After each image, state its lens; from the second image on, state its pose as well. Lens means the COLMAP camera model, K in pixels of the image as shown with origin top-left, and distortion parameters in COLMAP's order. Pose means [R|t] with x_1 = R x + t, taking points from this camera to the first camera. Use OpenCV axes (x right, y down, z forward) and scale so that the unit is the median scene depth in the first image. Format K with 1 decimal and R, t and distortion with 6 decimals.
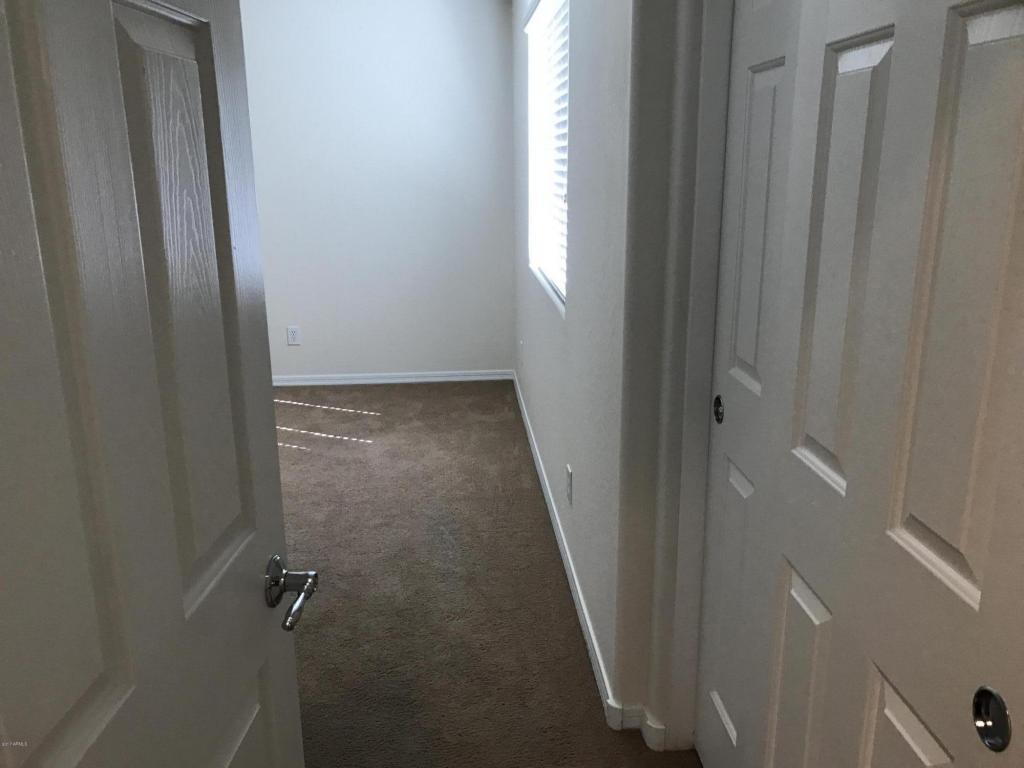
lens RADIAL K [[858.9, 0, 512.0], [0, 858.9, 384.0], [0, 0, 1]] dist [0.034565, -0.009808]
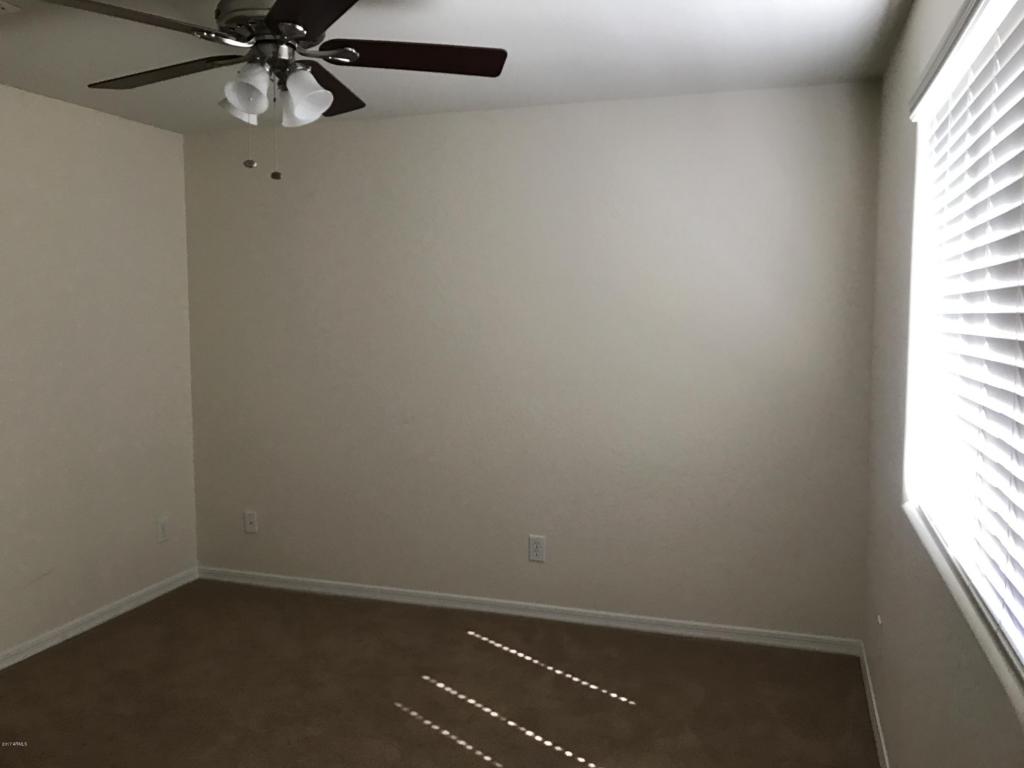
lens RADIAL K [[858.9, 0, 512.0], [0, 858.9, 384.0], [0, 0, 1]] dist [0.034565, -0.009808]
pose [[0.928152, 0.044703, -0.369506, -0.010791], [-0.102249, 0.985189, -0.137648, -0.101879], [0.357880, 0.165540, 0.918977, 0.334345]]
